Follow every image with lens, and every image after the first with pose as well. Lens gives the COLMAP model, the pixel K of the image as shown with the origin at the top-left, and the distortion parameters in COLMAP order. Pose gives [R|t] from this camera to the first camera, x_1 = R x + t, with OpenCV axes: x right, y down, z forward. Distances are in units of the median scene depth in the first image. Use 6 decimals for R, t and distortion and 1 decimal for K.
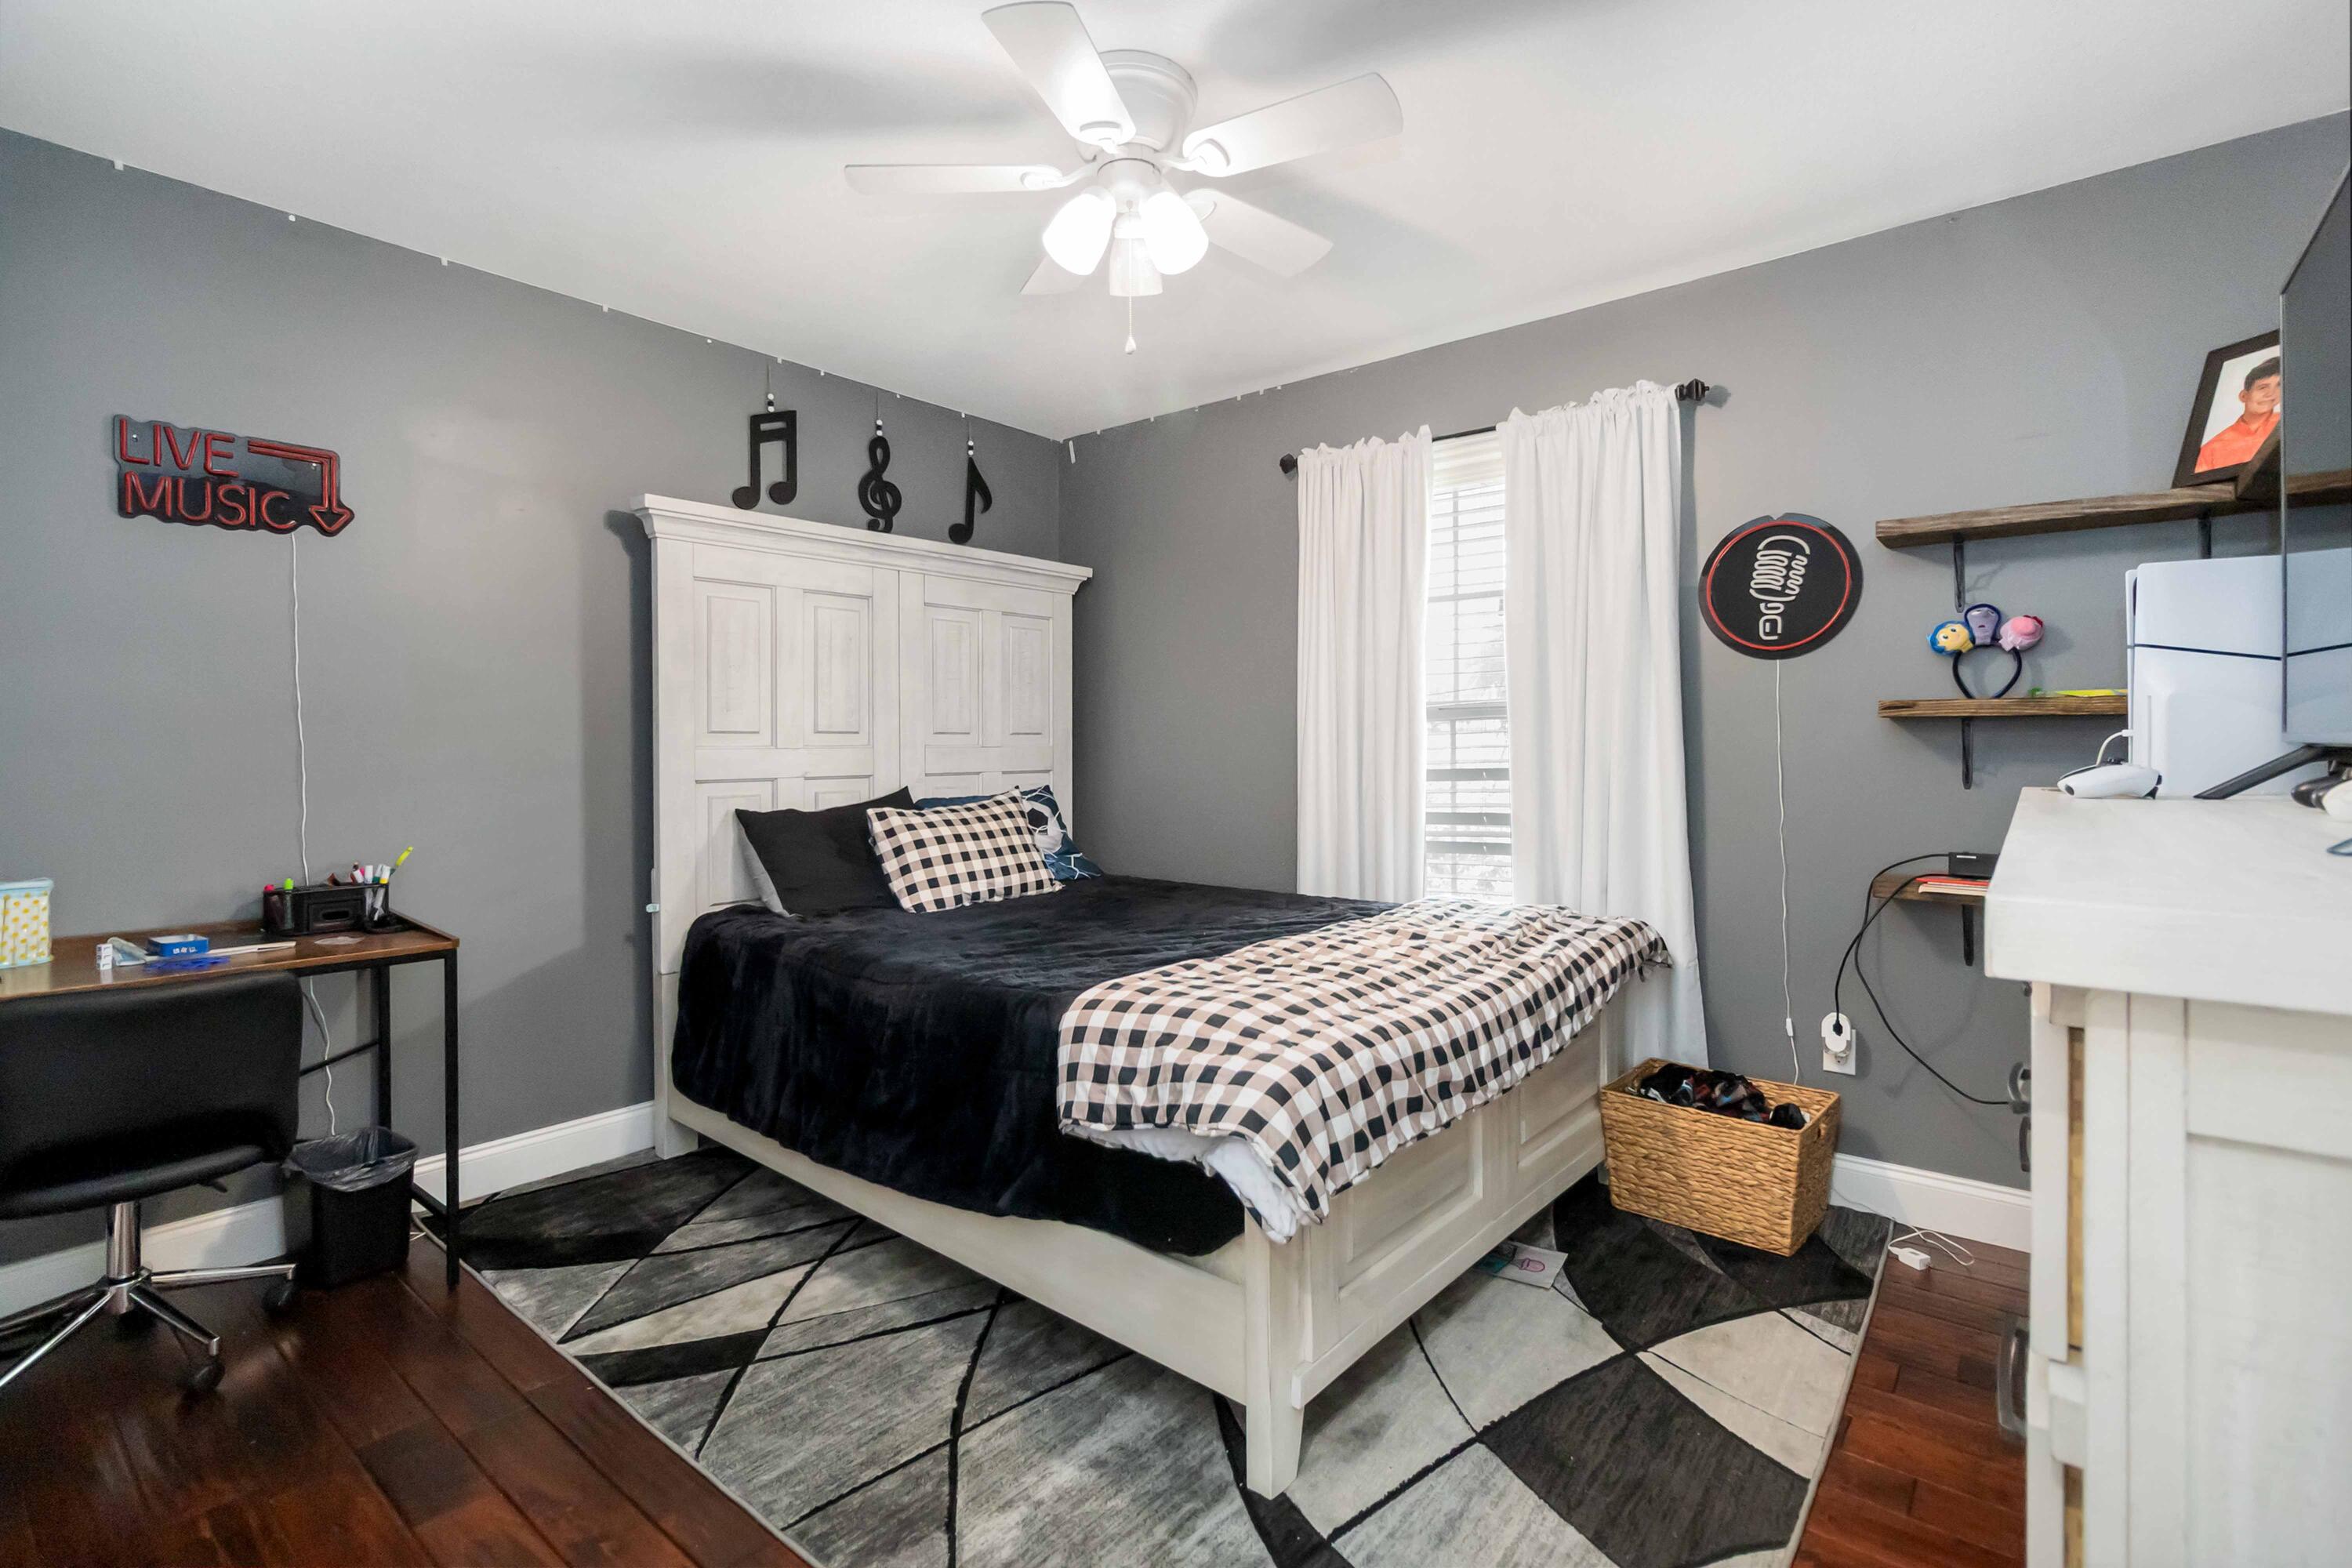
lens RADIAL K [[1117.5, 0, 1186.9], [0, 1117.5, 731.9], [0, 0, 1]] dist [0.000812, 0.000244]
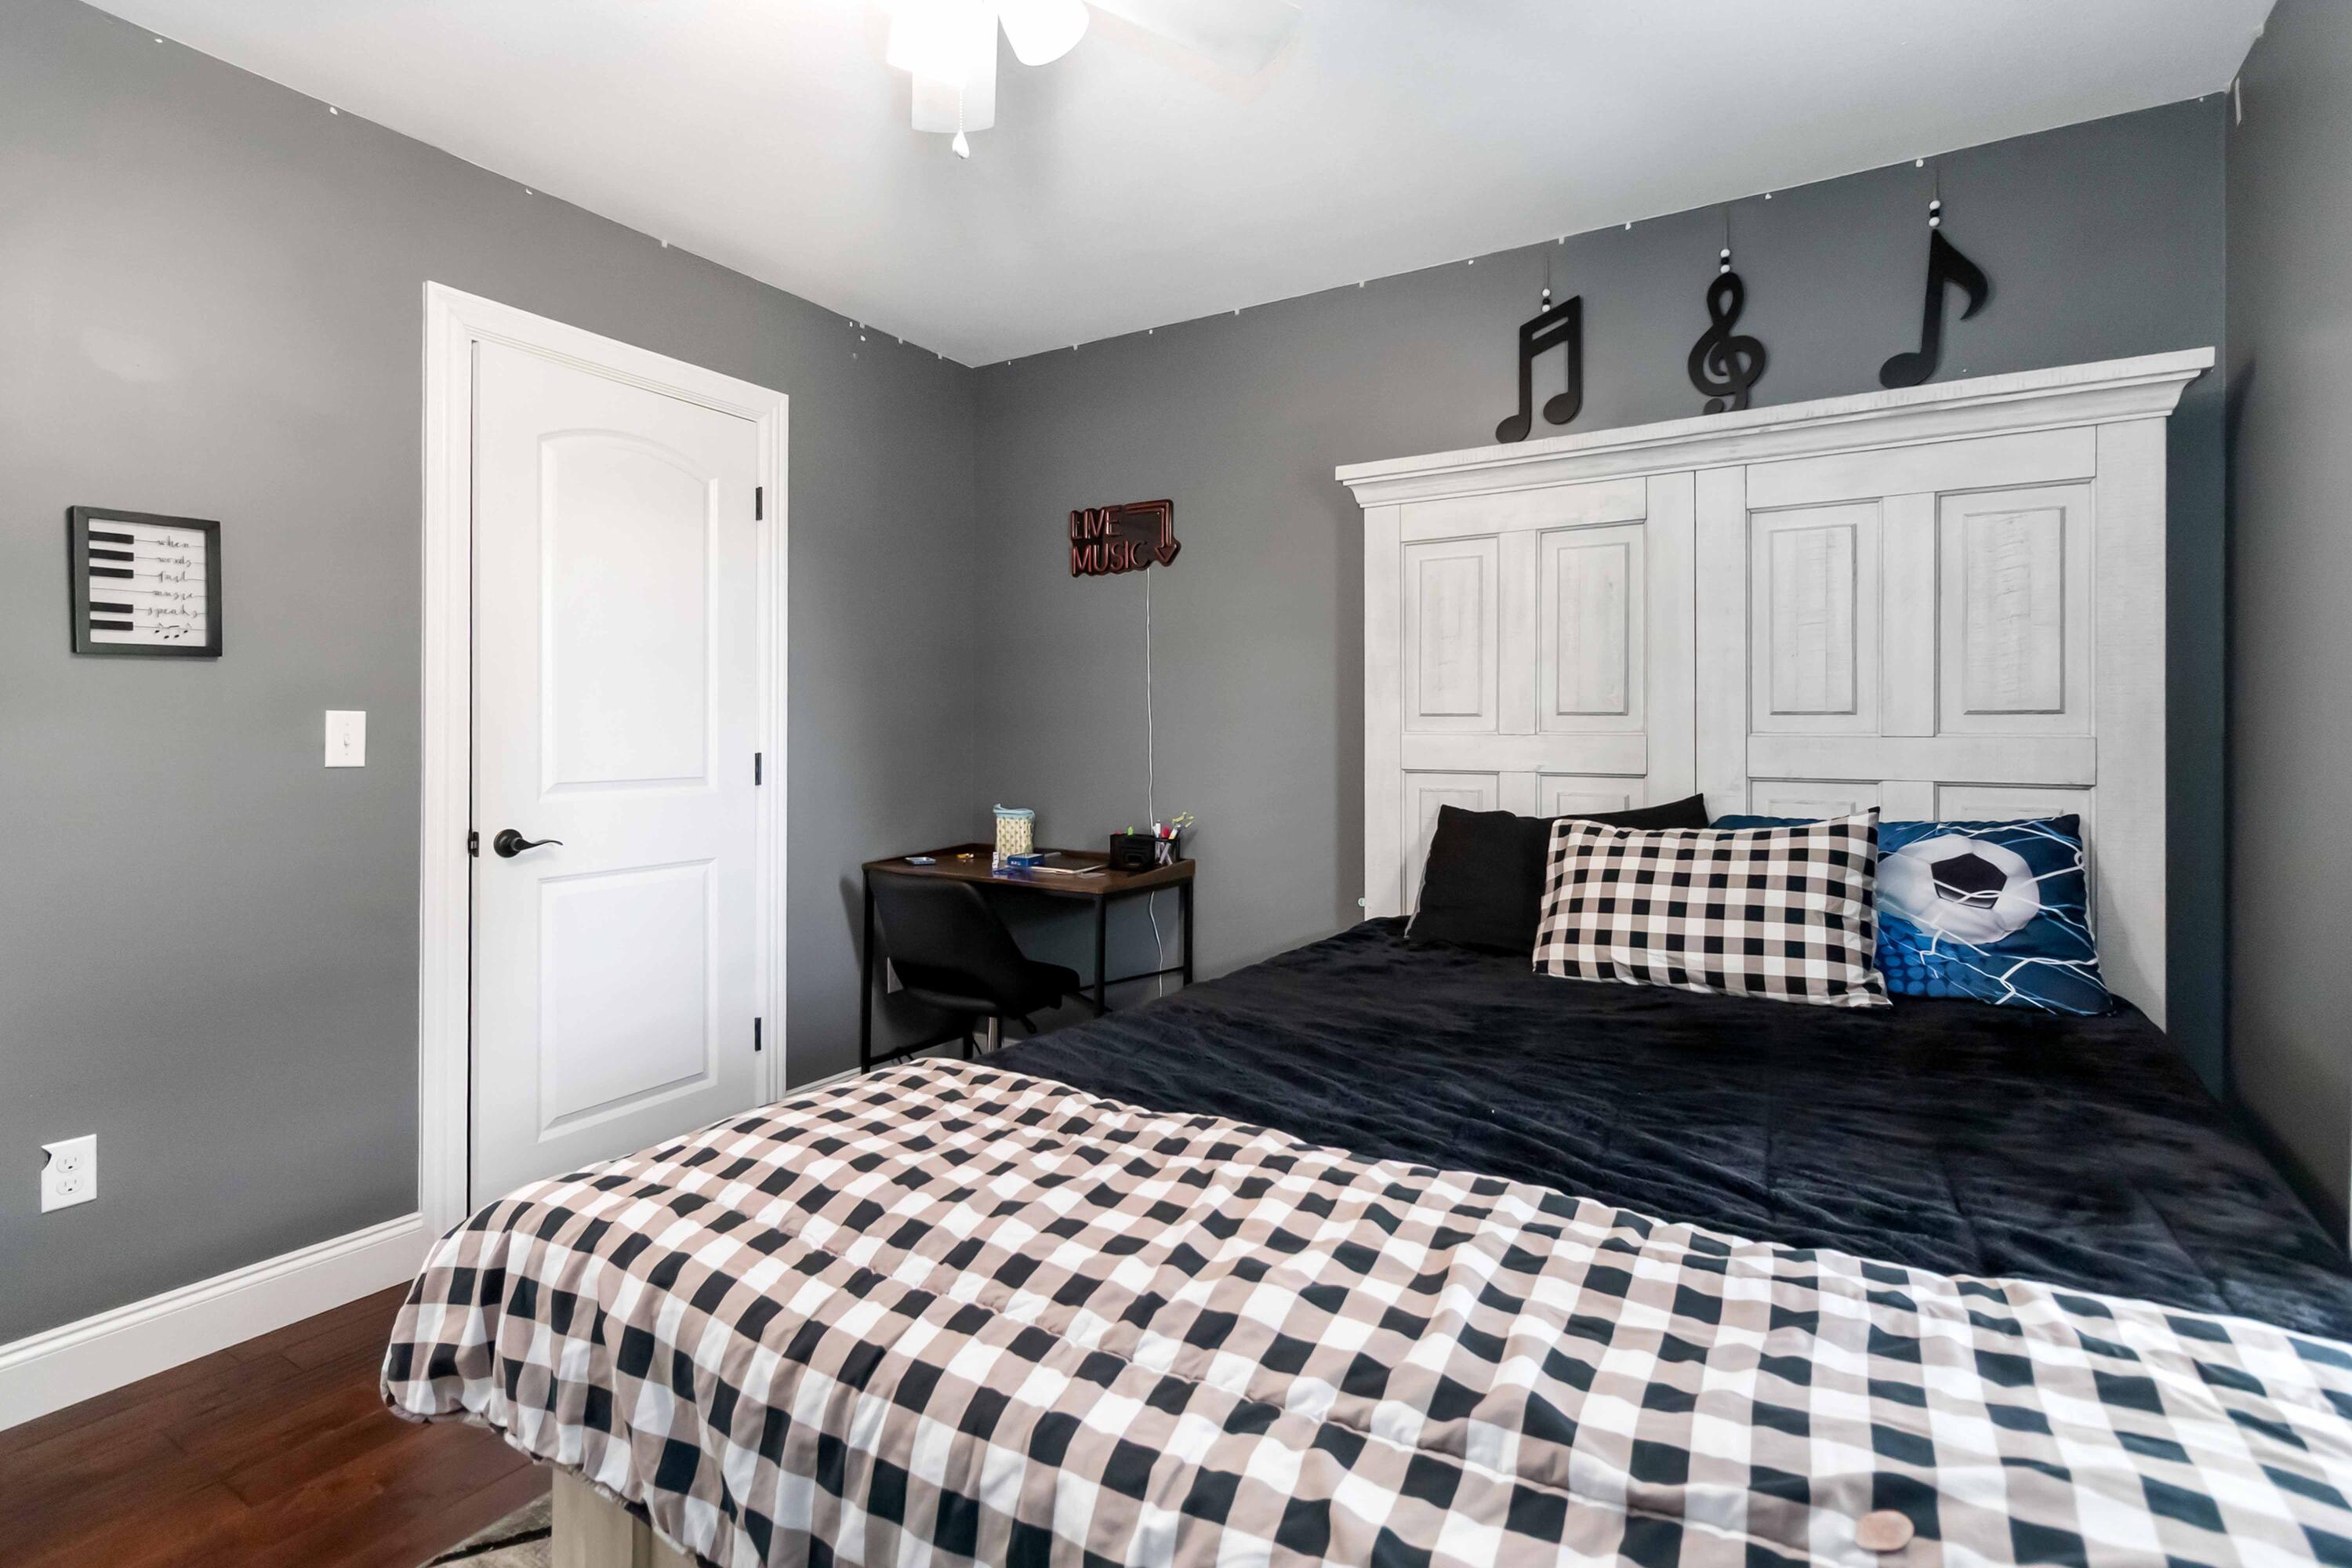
lens RADIAL K [[1117.5, 0, 1186.9], [0, 1117.5, 731.9], [0, 0, 1]] dist [0.000812, 0.000244]
pose [[0.121292, 0.008410, -0.992581, 0.389589], [0.006570, 0.999935, 0.009275, 0.003878], [0.992595, -0.007646, 0.121228, 0.646915]]
